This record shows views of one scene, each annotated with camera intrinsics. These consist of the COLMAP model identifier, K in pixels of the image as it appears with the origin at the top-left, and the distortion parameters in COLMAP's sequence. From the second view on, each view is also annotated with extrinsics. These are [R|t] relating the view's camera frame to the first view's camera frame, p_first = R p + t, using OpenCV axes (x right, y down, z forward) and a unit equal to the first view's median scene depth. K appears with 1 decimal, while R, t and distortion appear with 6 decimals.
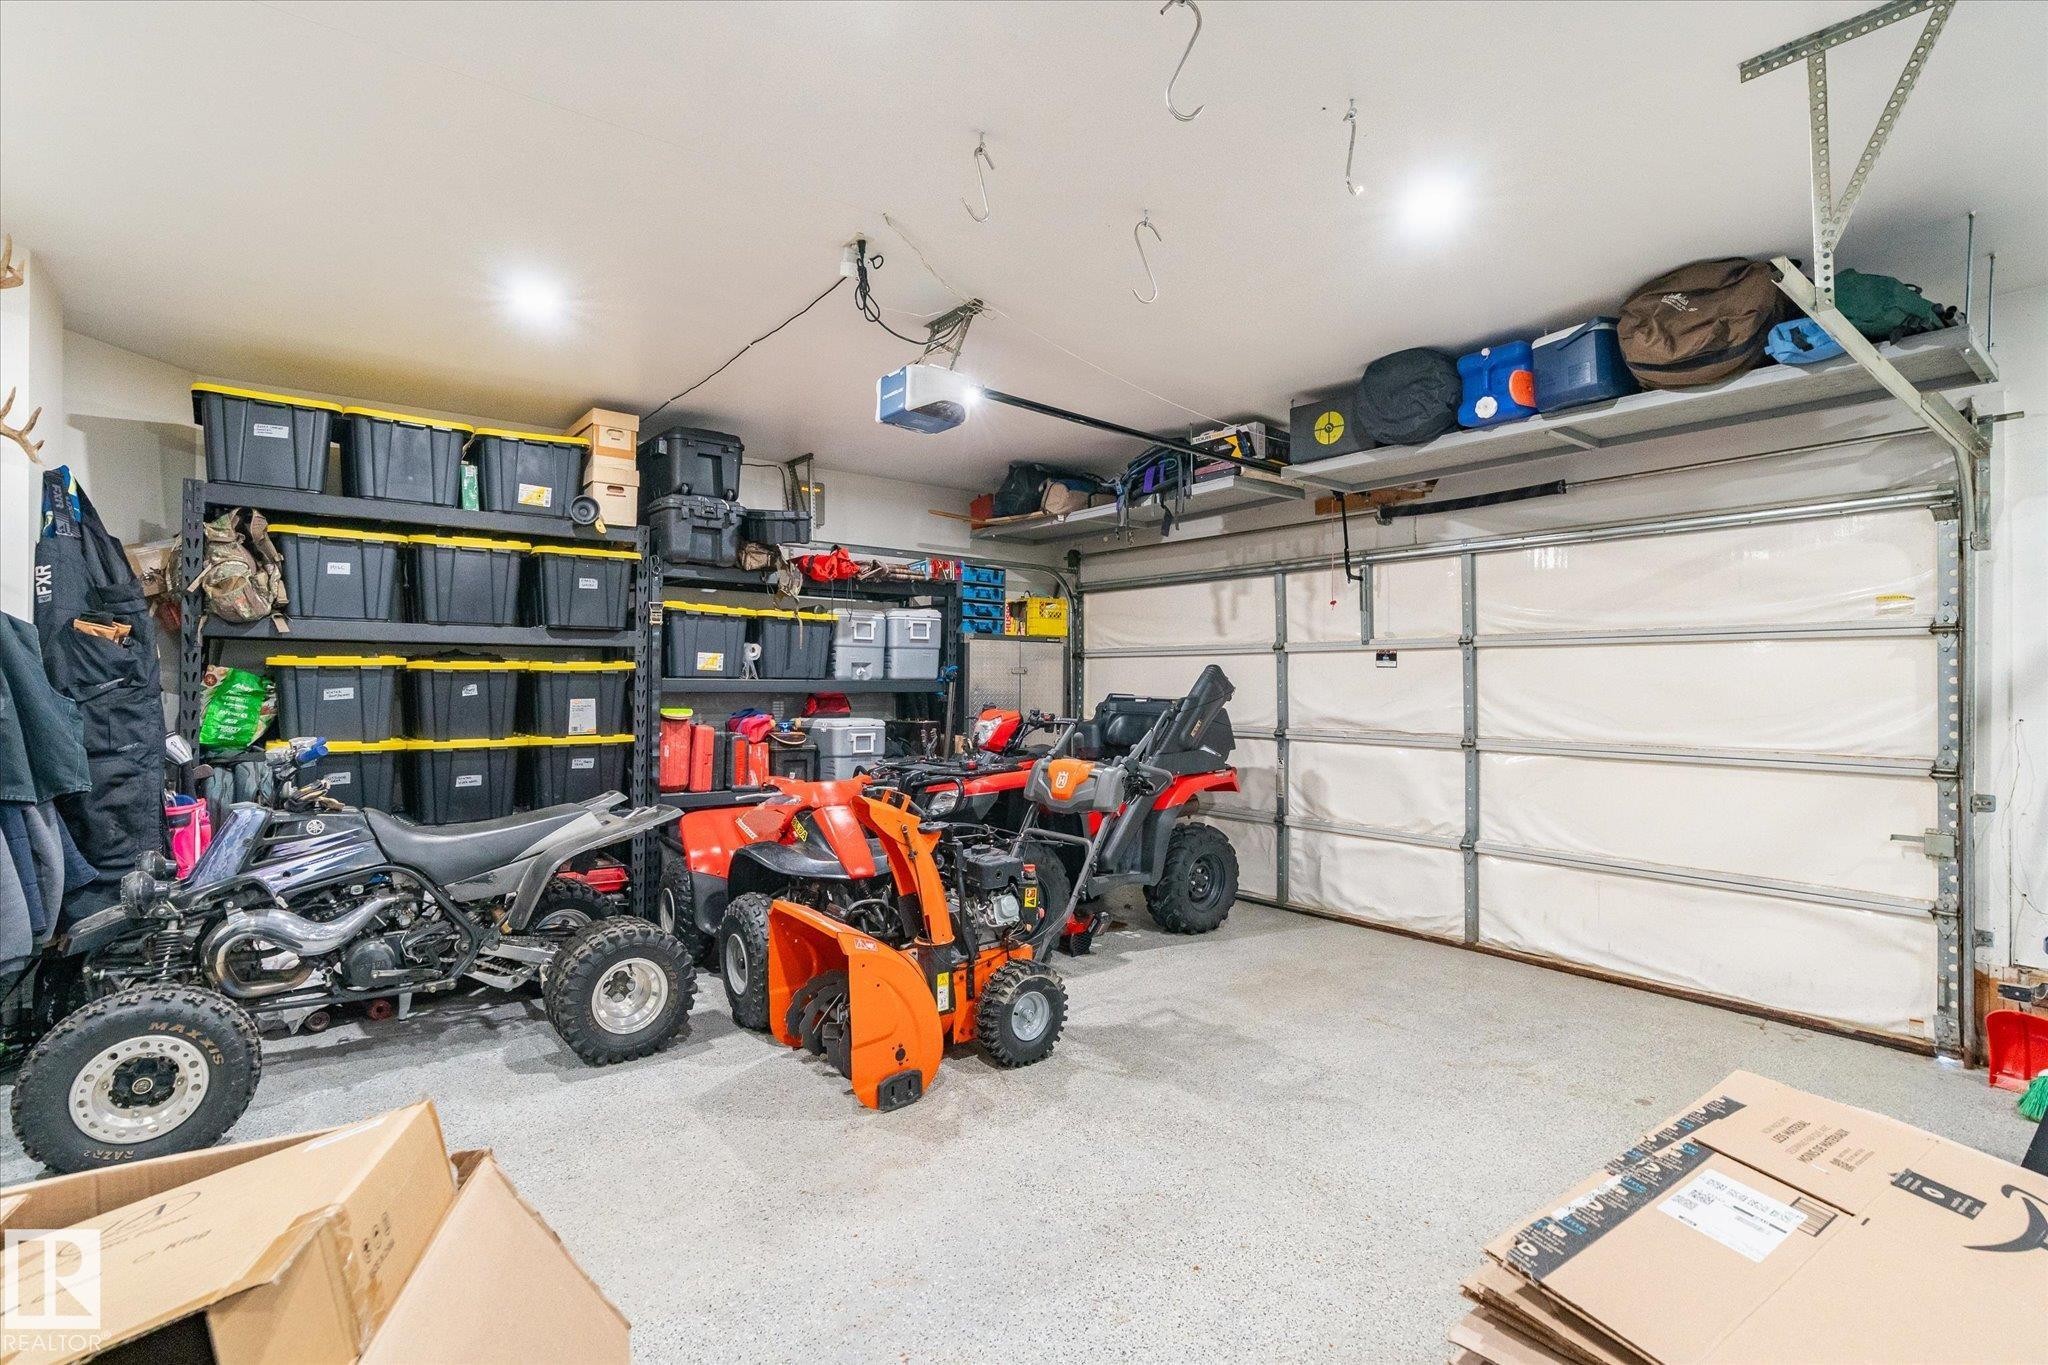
lens RADIAL K [[1009.1, 0, 1019.3], [0, 1009.1, 668.2], [0, 0, 1]] dist [0.001102, 0.000829]
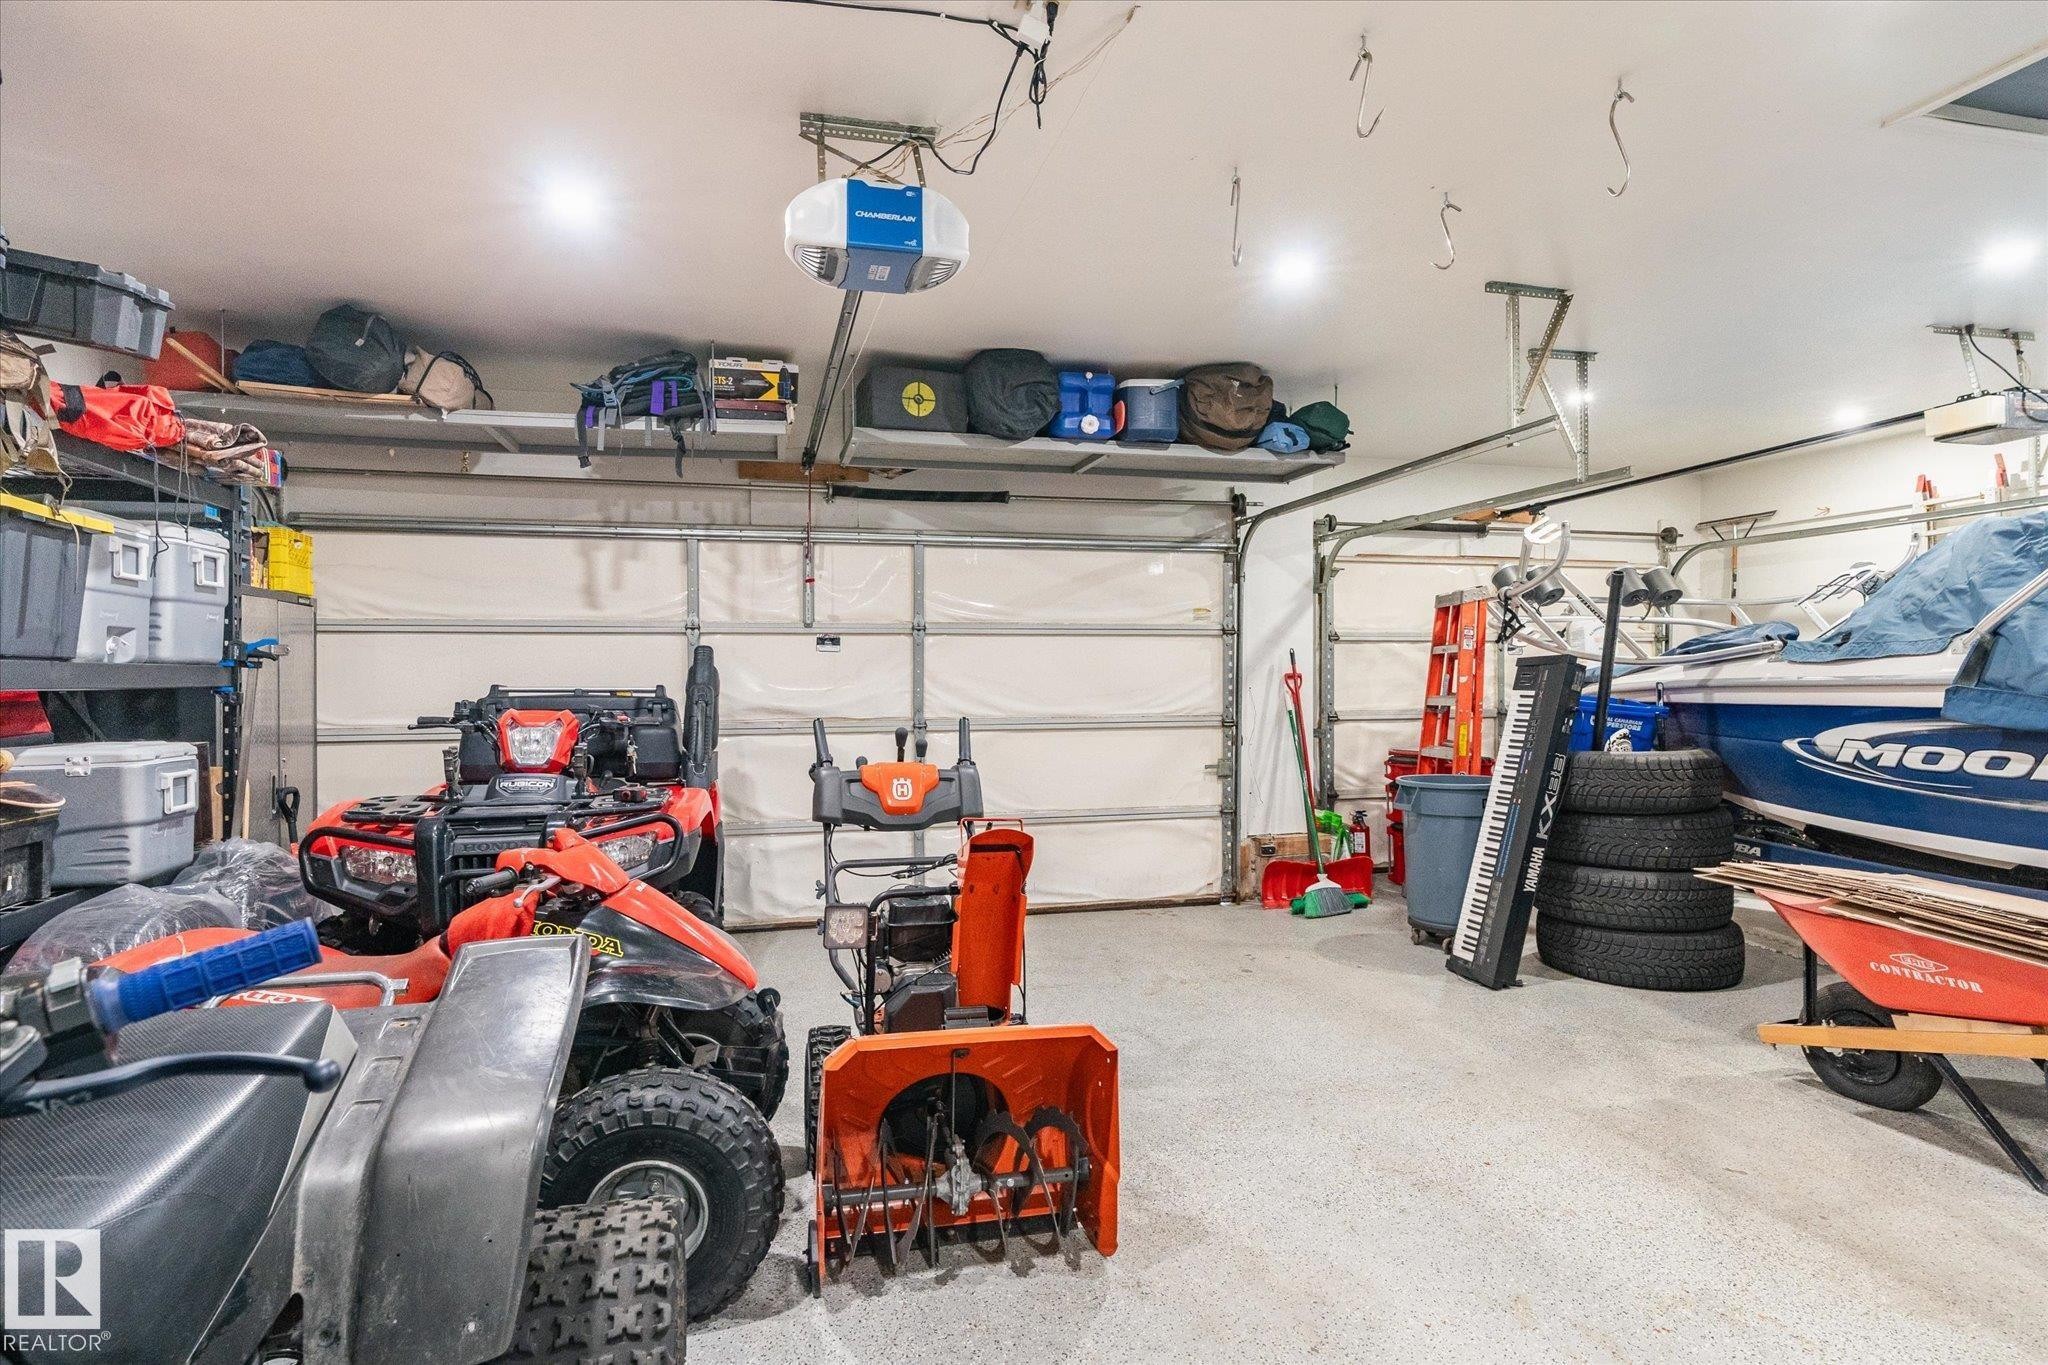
lens RADIAL K [[1058.3, 0, 1019.6], [0, 1058.3, 673.4], [0, 0, 1]] dist [-0.004089, 0.000465]
pose [[0.384638, -0.003860, 0.923059, -0.533436], [-0.005701, 0.999962, 0.006557, 0.012911], [-0.923050, -0.007784, 0.384602, 0.481717]]
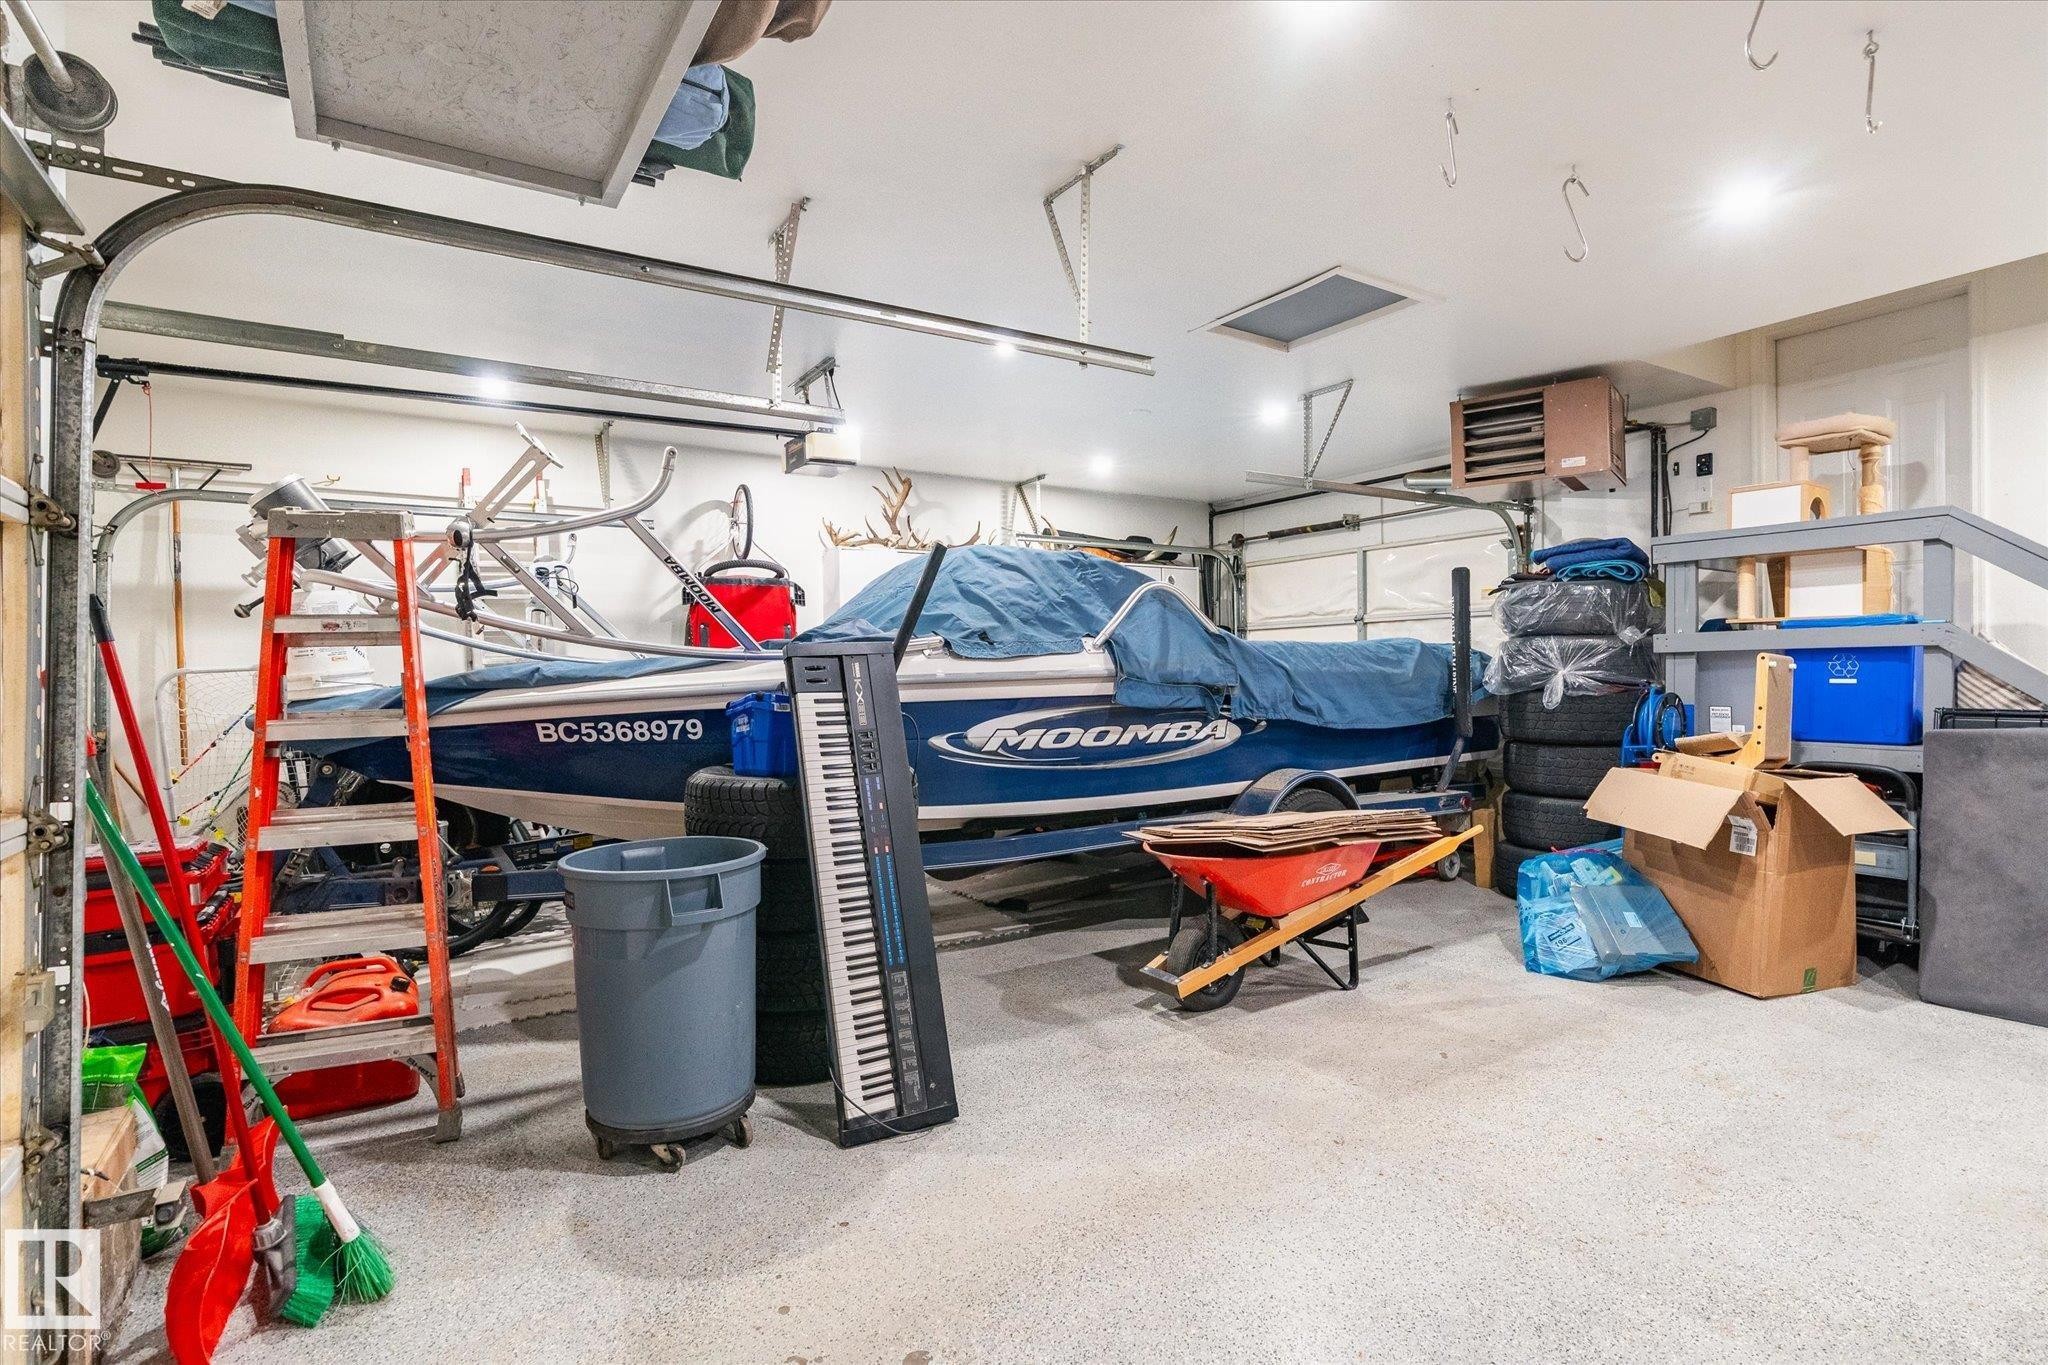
lens RADIAL K [[1009.1, 0, 1019.3], [0, 1009.1, 668.2], [0, 0, 1]] dist [0.001102, 0.000829]
pose [[-0.995955, 0.011876, 0.089066, 0.342984], [0.010430, 0.999806, -0.016682, 0.027370], [-0.089246, -0.015685, -0.995886, 1.043041]]
